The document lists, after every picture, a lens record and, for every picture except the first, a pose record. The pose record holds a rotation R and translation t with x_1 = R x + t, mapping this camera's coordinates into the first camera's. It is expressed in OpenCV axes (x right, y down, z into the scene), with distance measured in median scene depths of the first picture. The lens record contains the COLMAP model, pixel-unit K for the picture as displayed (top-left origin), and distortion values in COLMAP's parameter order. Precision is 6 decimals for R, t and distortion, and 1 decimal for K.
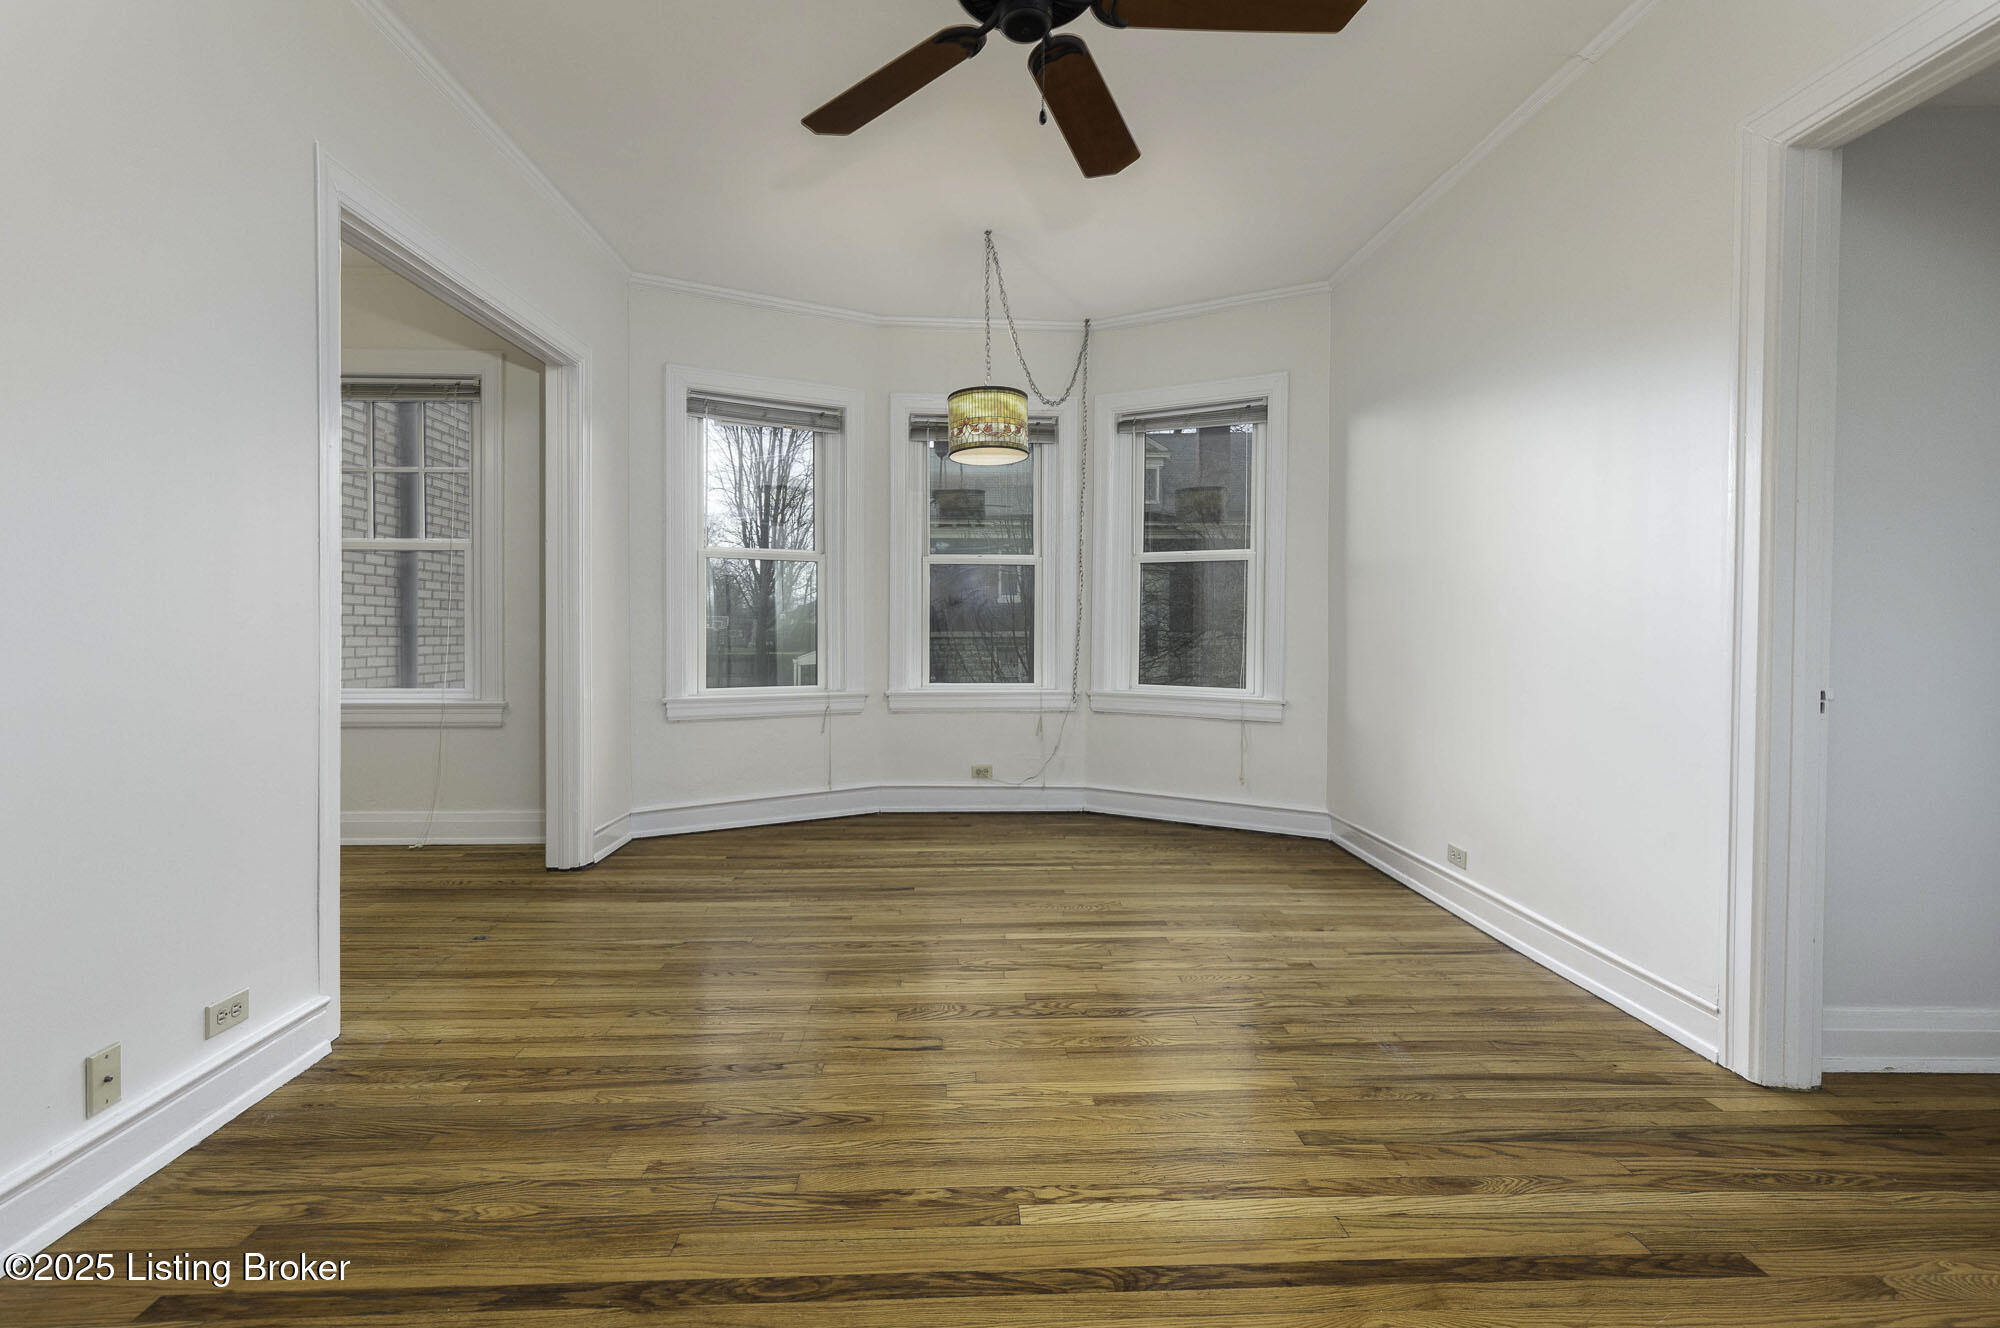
lens RADIAL K [[935.2, 0, 994.7], [0, 935.2, 609.7], [0, 0, 1]] dist [0.001825, -0.000435]
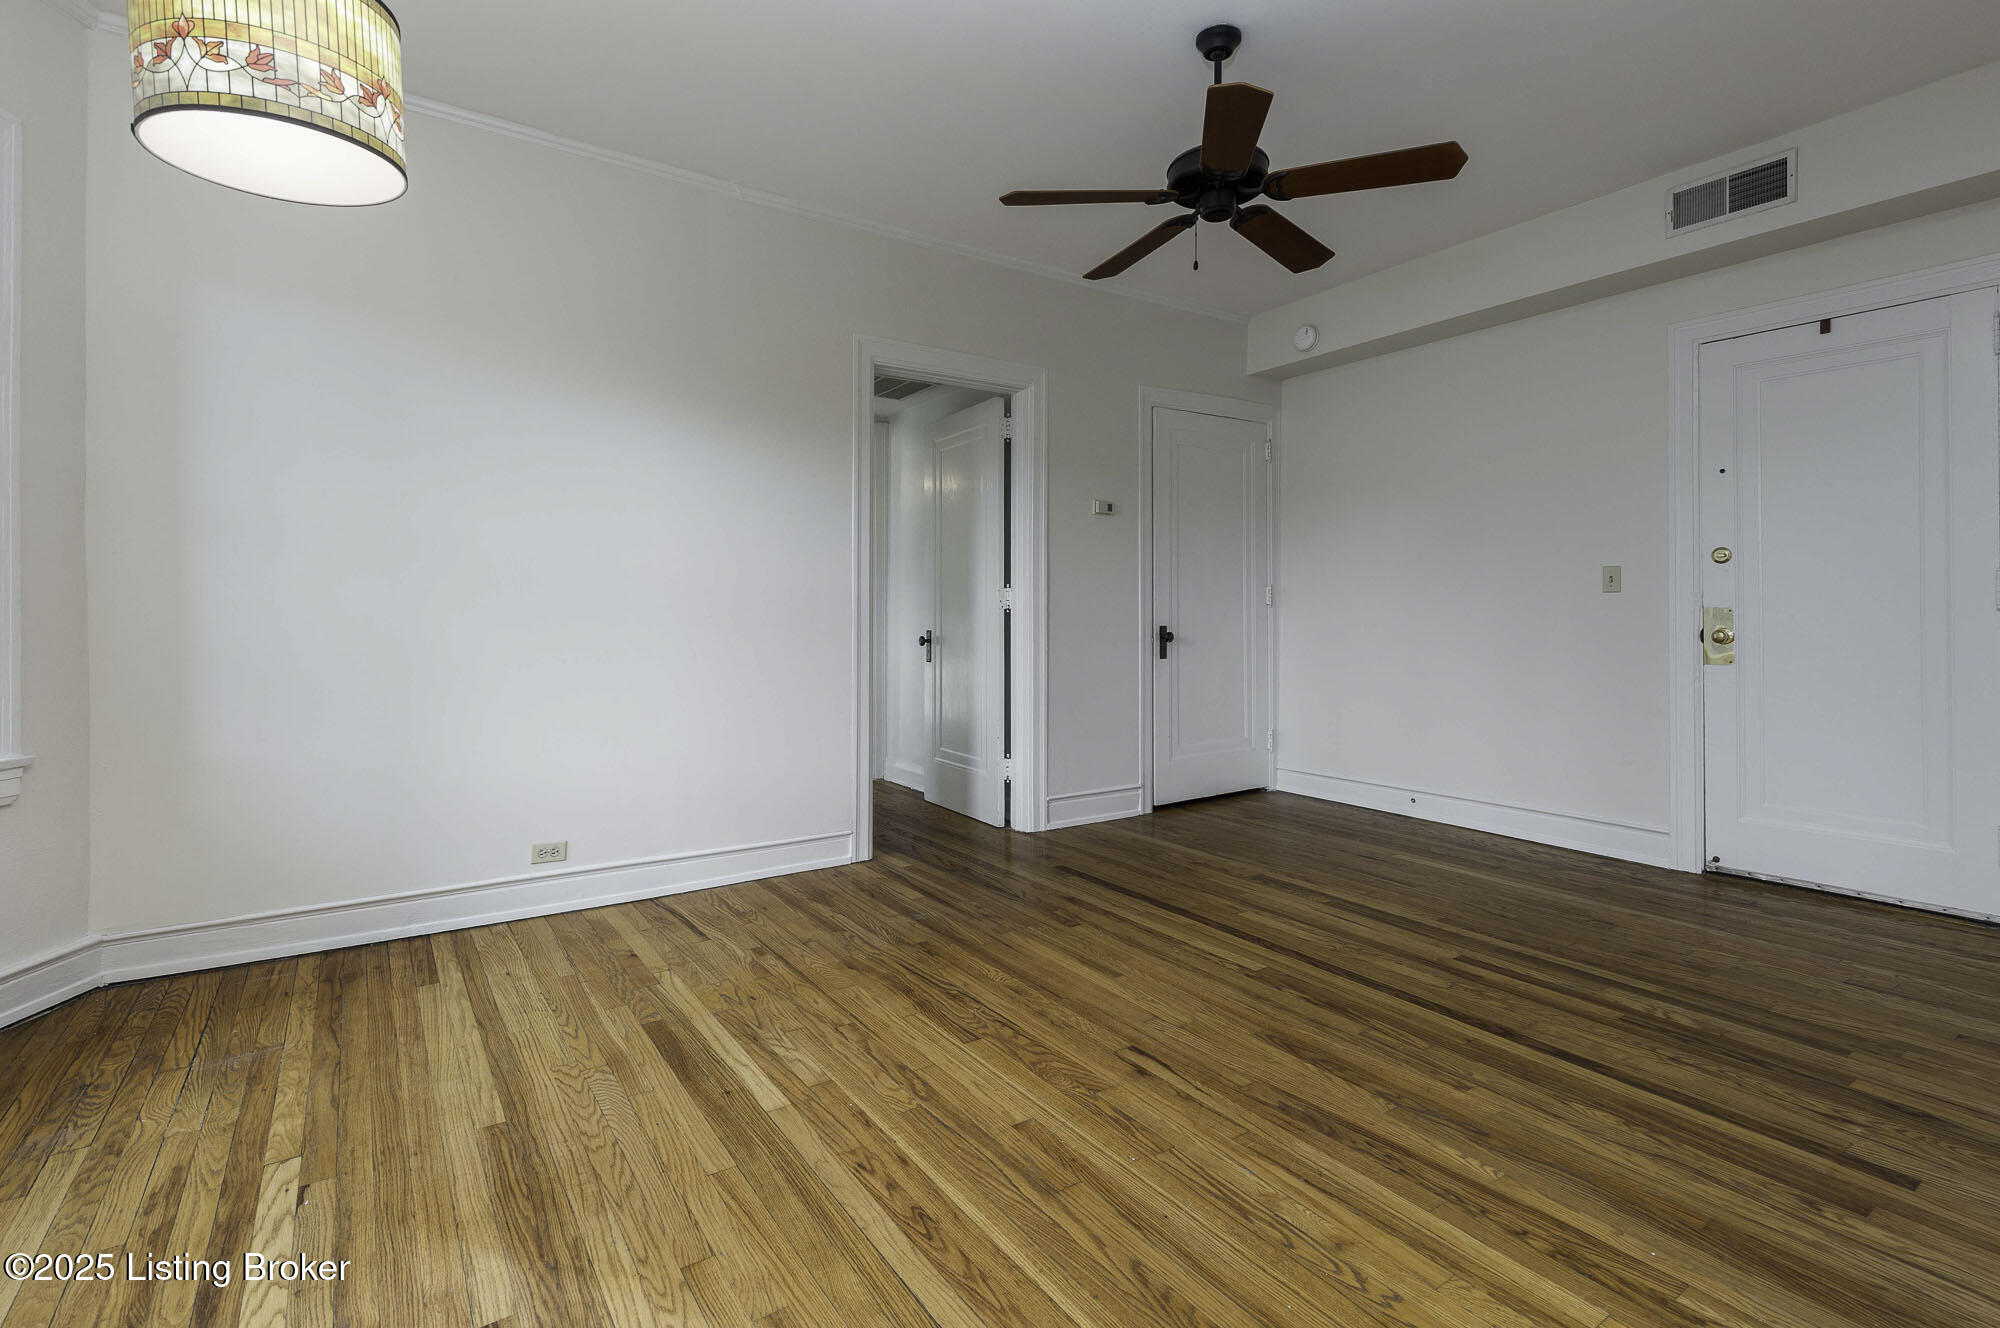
lens RADIAL K [[935.2, 0, 994.7], [0, 935.2, 609.7], [0, 0, 1]] dist [0.001825, -0.000435]
pose [[-0.532356, -0.001795, 0.846518, -0.828907], [-0.016136, 0.999838, -0.008028, 0.027182], [-0.846367, -0.017933, -0.532299, 1.699558]]
